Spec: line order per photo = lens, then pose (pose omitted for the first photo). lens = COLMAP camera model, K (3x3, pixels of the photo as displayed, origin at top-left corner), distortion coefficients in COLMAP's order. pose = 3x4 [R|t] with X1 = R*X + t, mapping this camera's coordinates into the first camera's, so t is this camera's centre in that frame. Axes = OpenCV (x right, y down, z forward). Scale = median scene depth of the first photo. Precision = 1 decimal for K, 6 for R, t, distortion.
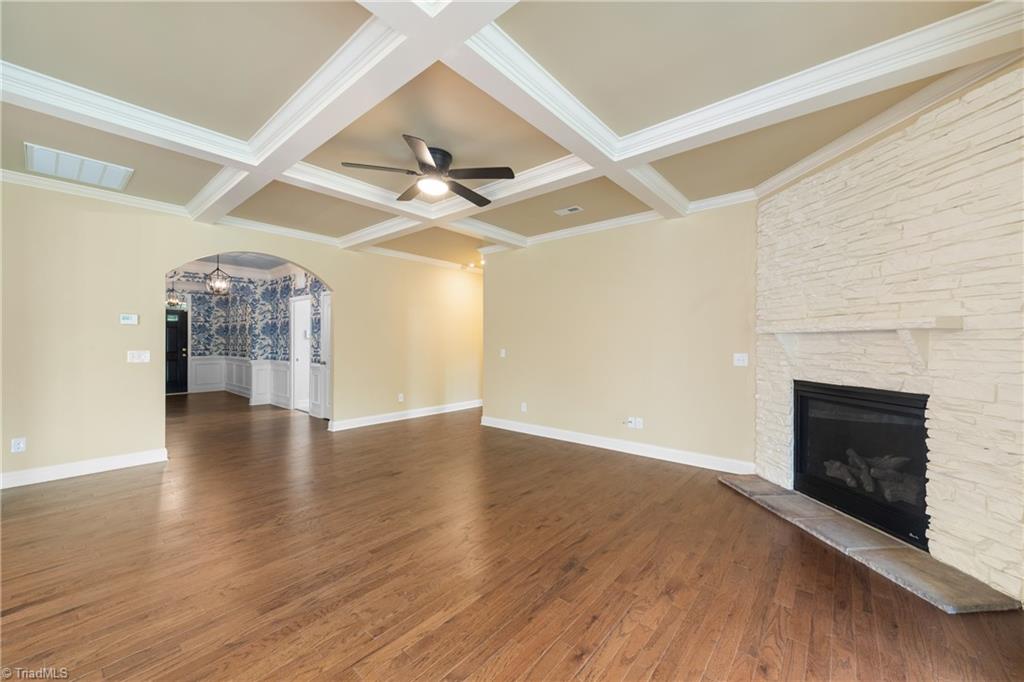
lens RADIAL K [[392.2, 0, 521.3], [0, 392.2, 341.0], [0, 0, 1]] dist [0.002318, 0.000160]
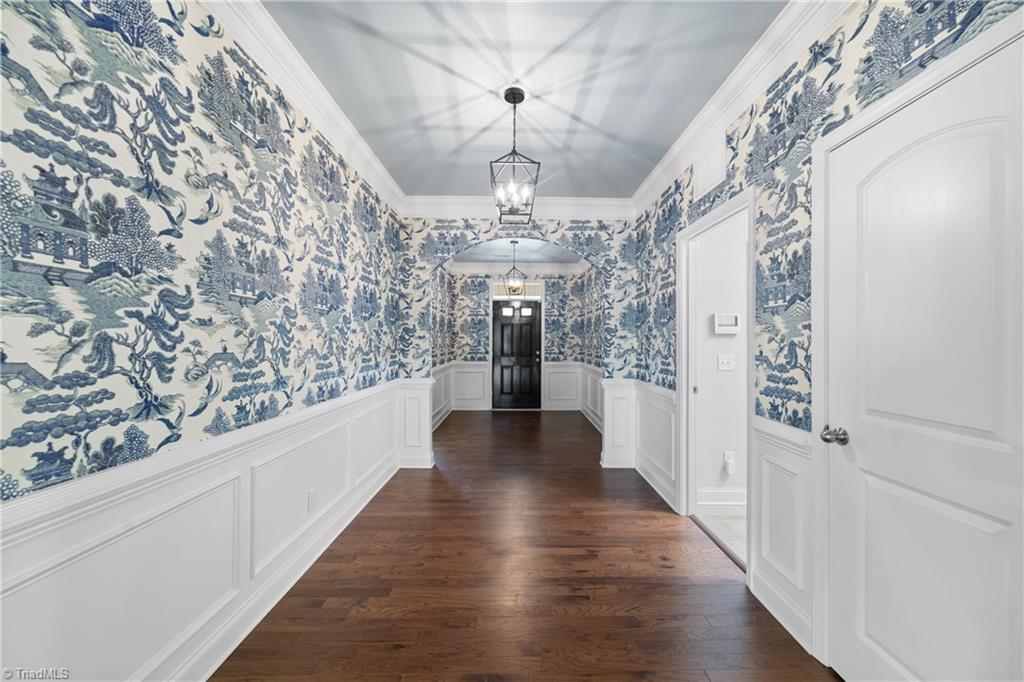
lens RADIAL K [[390.4, 0, 518.9], [0, 390.4, 341.5], [0, 0, 1]] dist [0.000002, 0.000056]
pose [[0.649213, 0.000581, -0.760606, -0.361897], [-0.001623, 0.999998, -0.000622, 0.000745], [0.760605, 0.001638, 0.649213, 0.570716]]
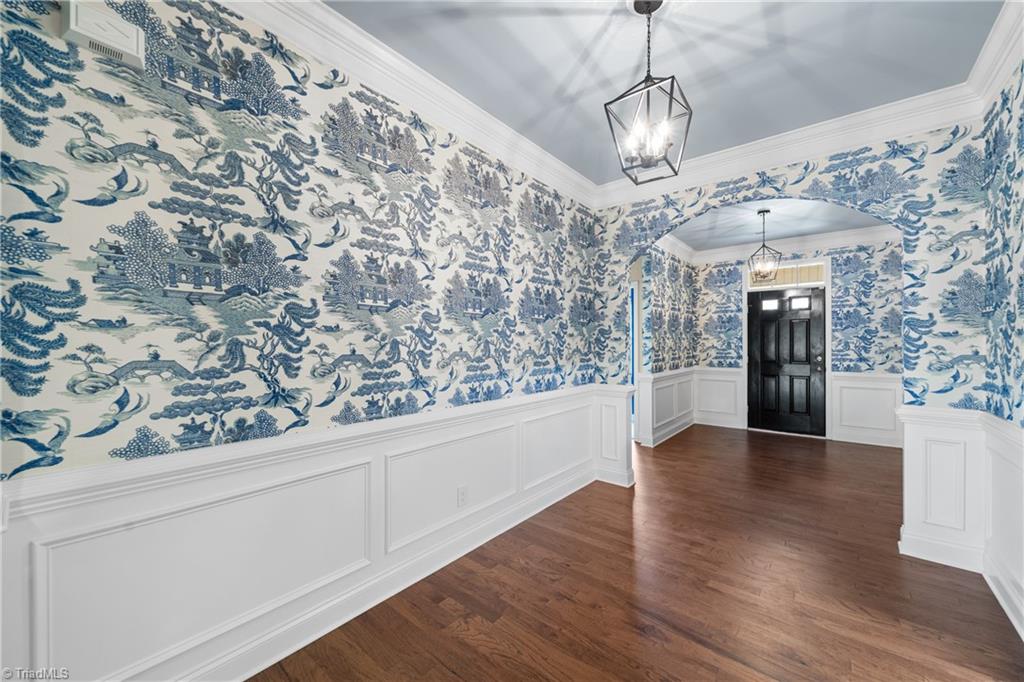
lens RADIAL K [[387.6, 0, 522.7], [0, 387.6, 344.2], [0, 0, 1]] dist [0.001108, 0.000309]
pose [[0.012087, -0.000028, -0.999927, -0.379157], [0.002557, 0.999997, 0.000003, 0.000751], [0.999924, -0.002557, 0.012087, 0.685554]]
